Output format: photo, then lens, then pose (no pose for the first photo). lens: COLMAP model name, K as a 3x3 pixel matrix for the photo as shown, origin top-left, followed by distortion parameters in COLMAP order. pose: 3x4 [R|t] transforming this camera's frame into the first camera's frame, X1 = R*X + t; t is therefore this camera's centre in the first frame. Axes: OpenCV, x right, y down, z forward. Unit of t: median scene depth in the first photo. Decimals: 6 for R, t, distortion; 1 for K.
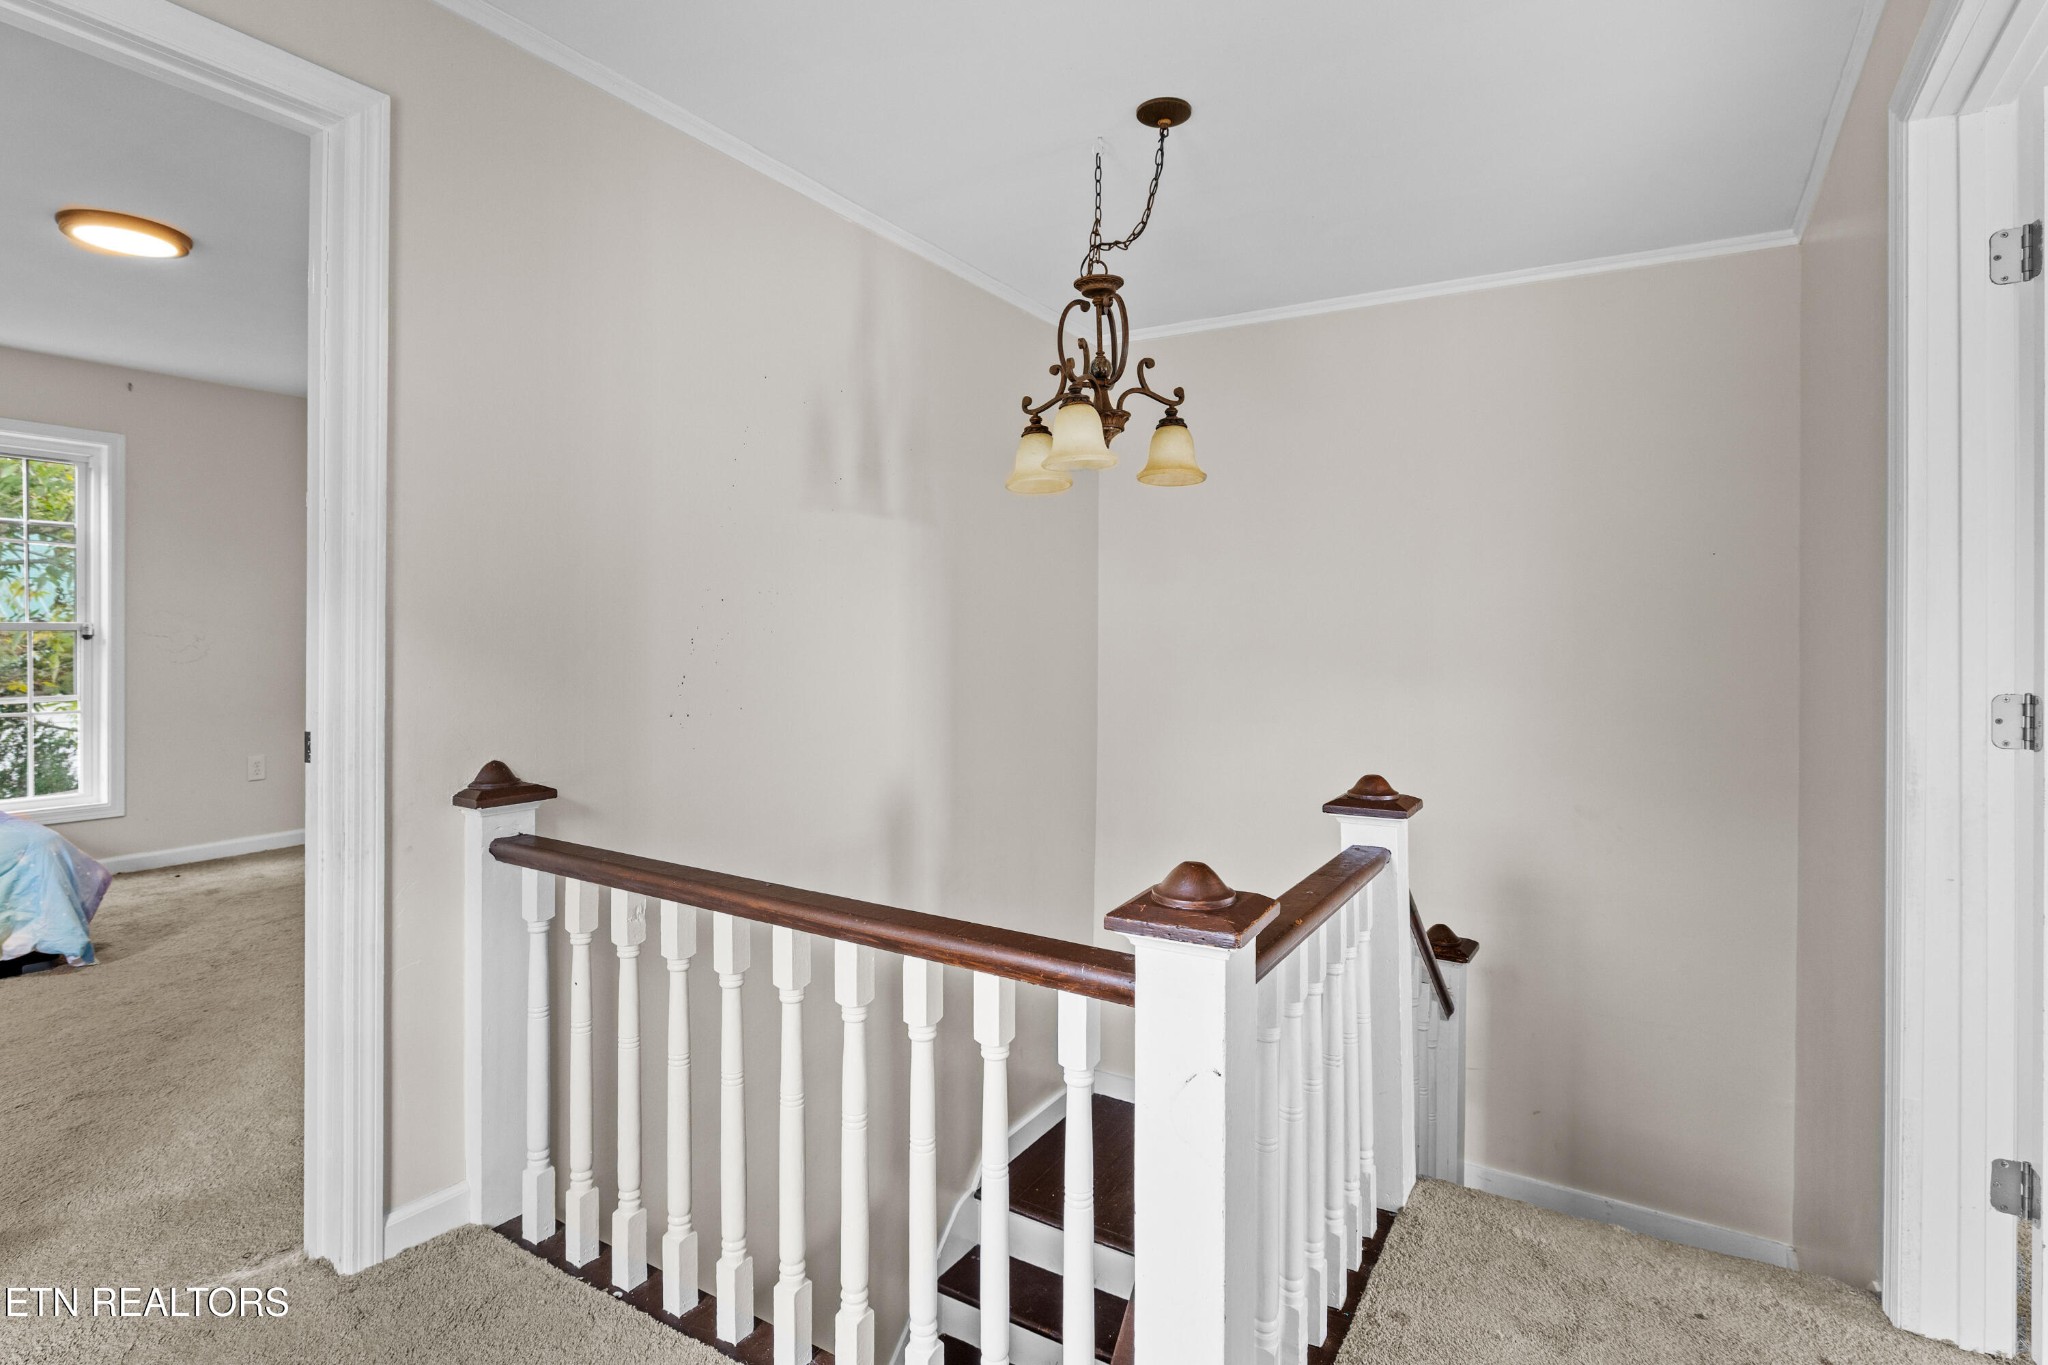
lens RADIAL K [[1054.7, 0, 1018.6], [0, 1054.7, 636.5], [0, 0, 1]] dist [-0.003064, -0.001212]
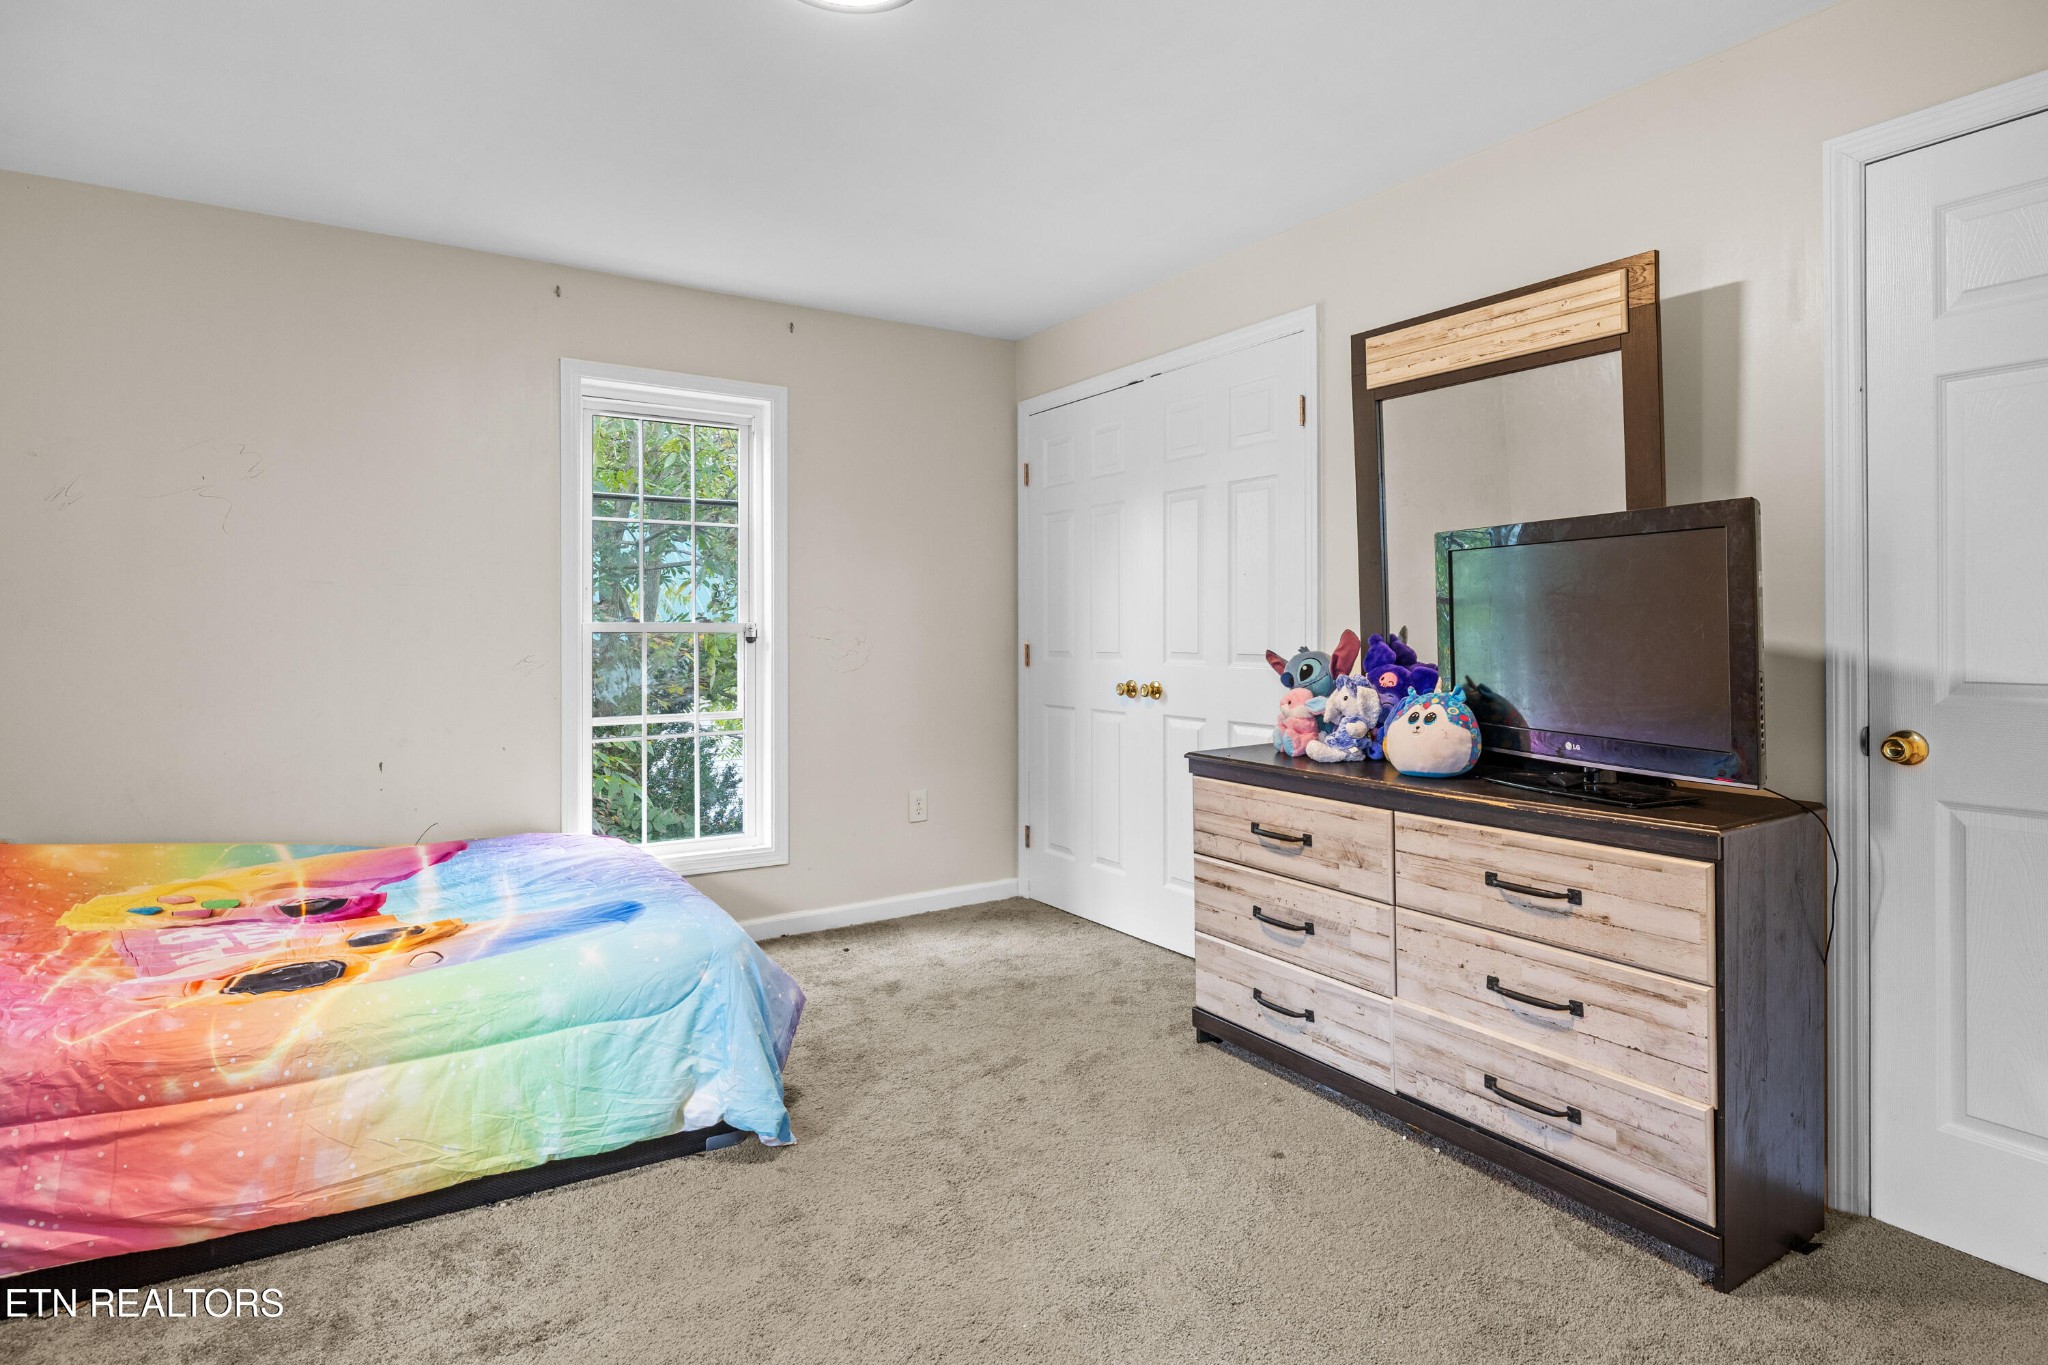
lens RADIAL K [[1054.7, 0, 1018.6], [0, 1054.7, 636.5], [0, 0, 1]] dist [-0.003064, -0.001212]
pose [[0.906726, -0.002311, -0.421713, -0.373914], [0.002966, 0.999995, 0.000897, -0.002164], [0.421709, -0.002064, 0.906729, 0.368079]]
